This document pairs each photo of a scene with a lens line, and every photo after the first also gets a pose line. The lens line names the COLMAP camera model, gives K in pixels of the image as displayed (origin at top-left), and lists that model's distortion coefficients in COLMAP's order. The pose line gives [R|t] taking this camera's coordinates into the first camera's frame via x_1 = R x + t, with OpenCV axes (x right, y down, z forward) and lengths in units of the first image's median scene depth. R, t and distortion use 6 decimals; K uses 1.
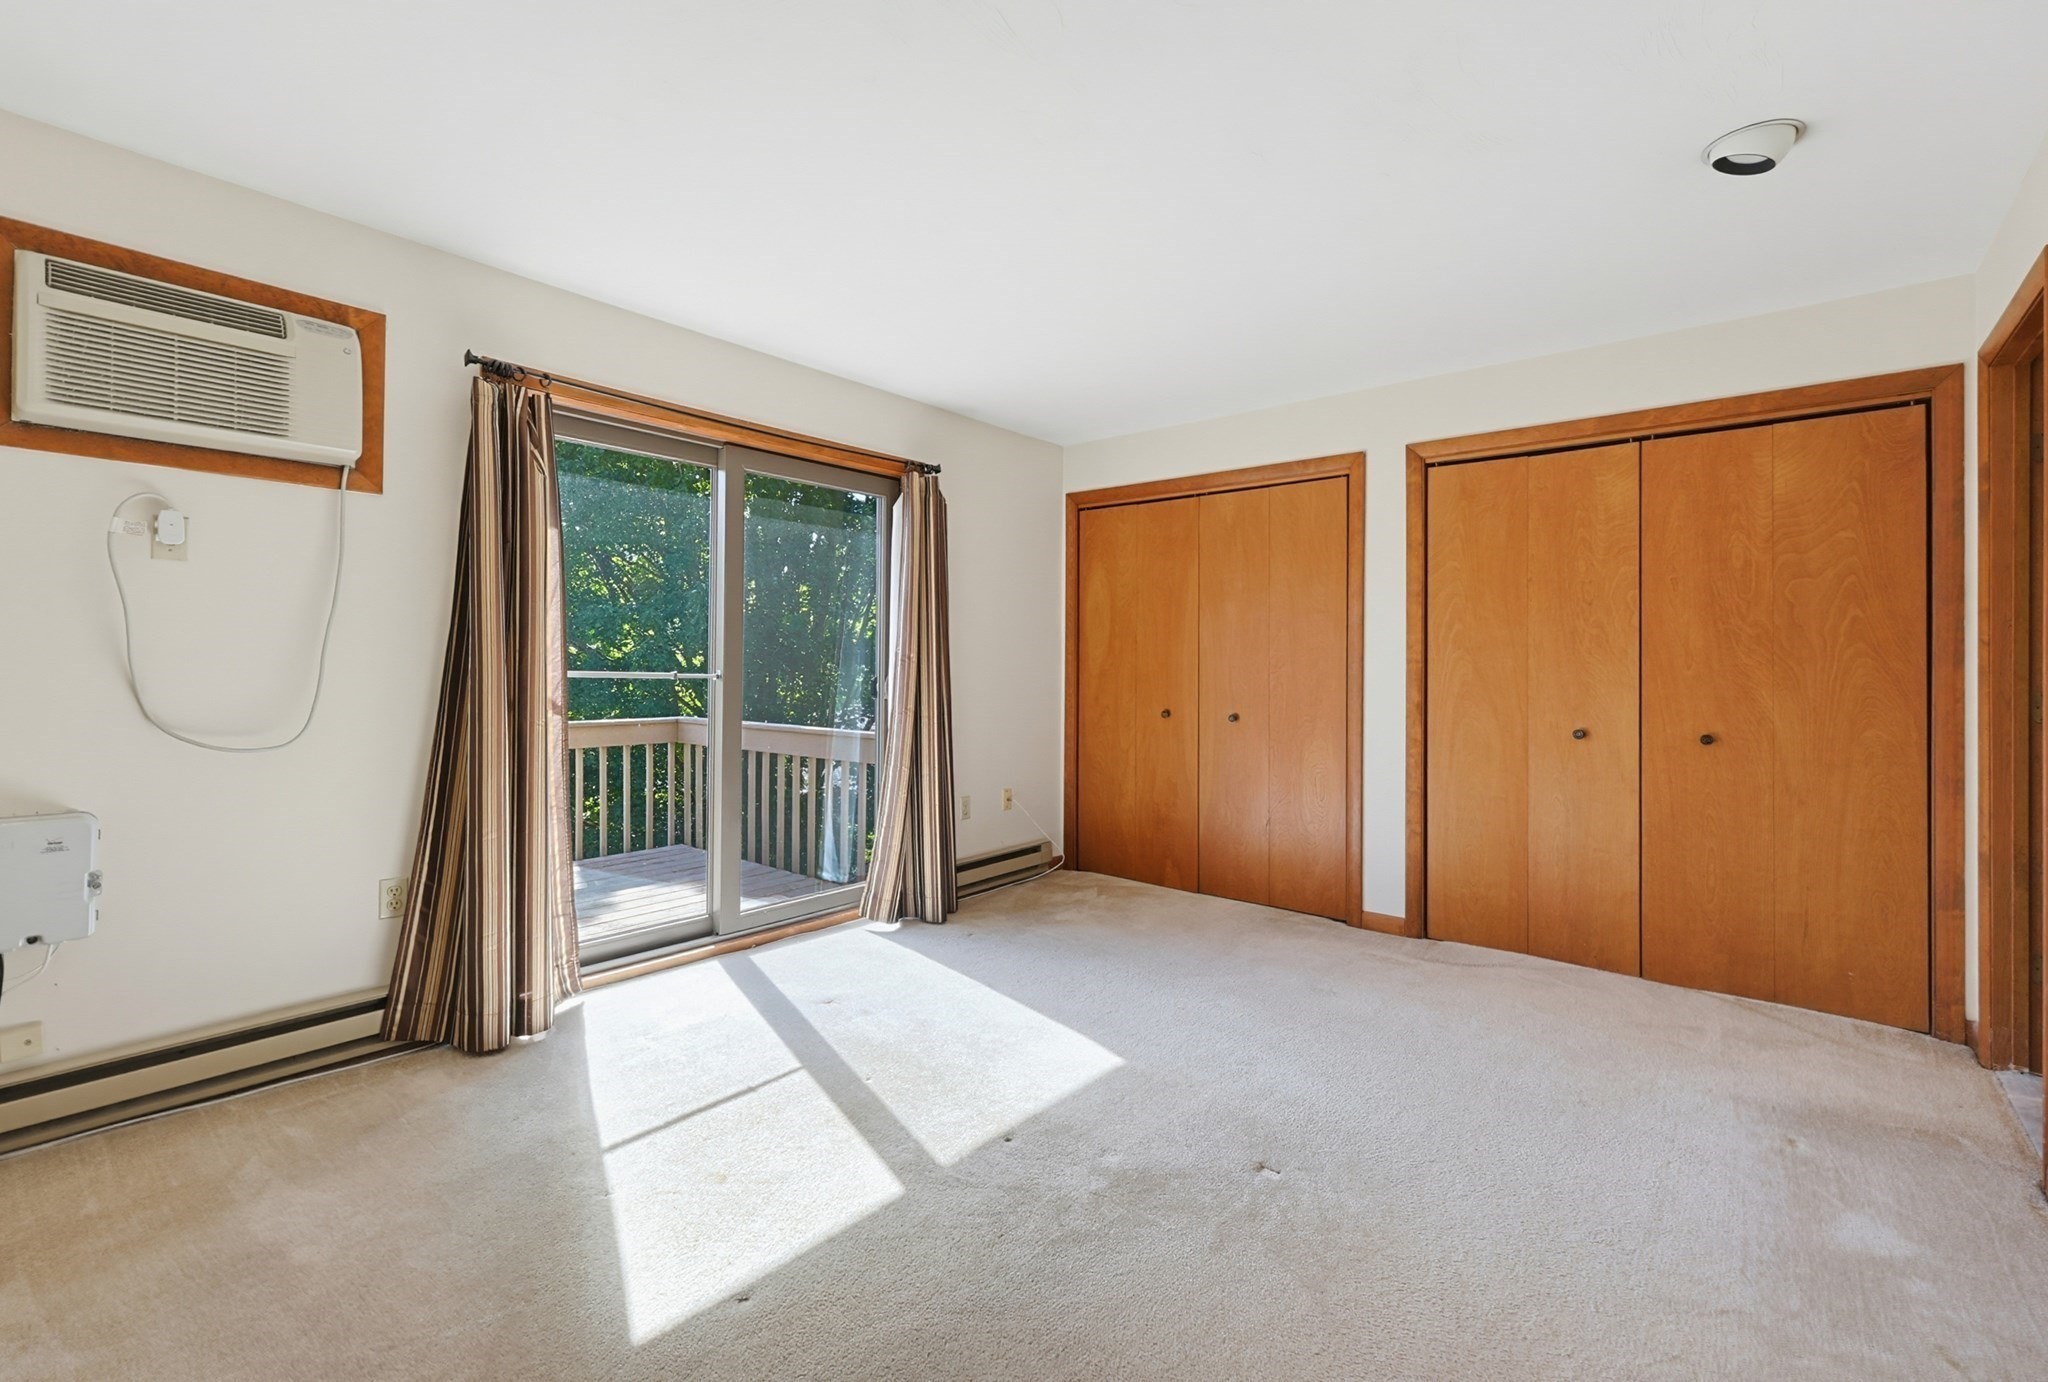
lens RADIAL K [[899.9, 0, 1020.6], [0, 899.9, 664.4], [0, 0, 1]] dist [-0.014548, -0.000258]
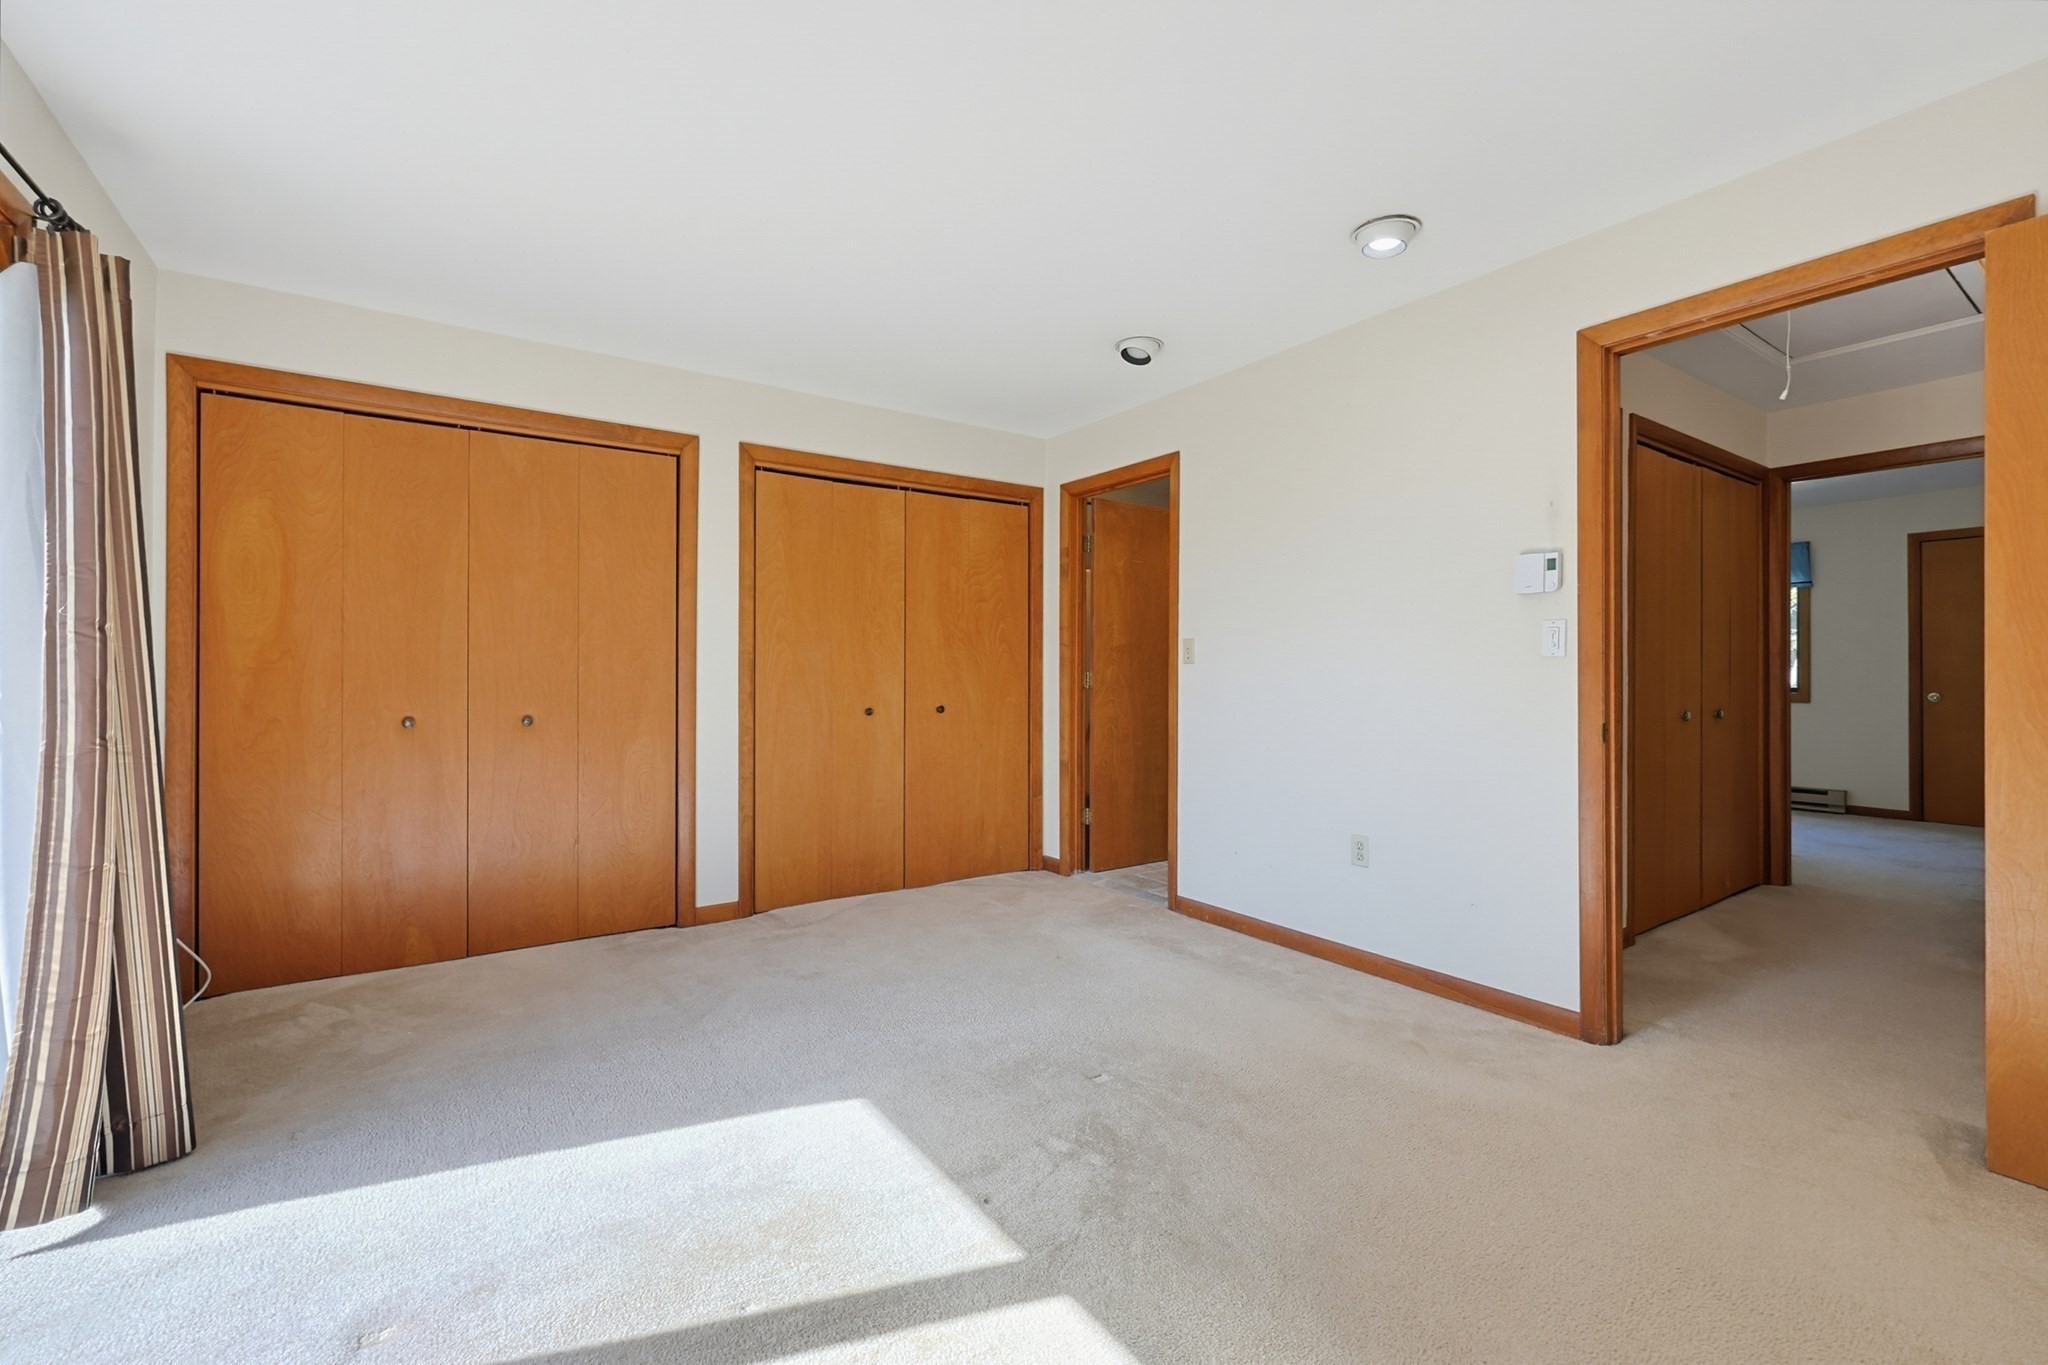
lens RADIAL K [[863.2, 0, 1024.0], [0, 863.2, 682.5], [0, 0, 1]] dist [-0.002666, -0.000333]
pose [[0.248268, -0.016617, 0.968549, -0.477637], [0.001473, 0.999858, 0.016776, 0.015952], [-0.968690, -0.002739, 0.248257, 0.463727]]
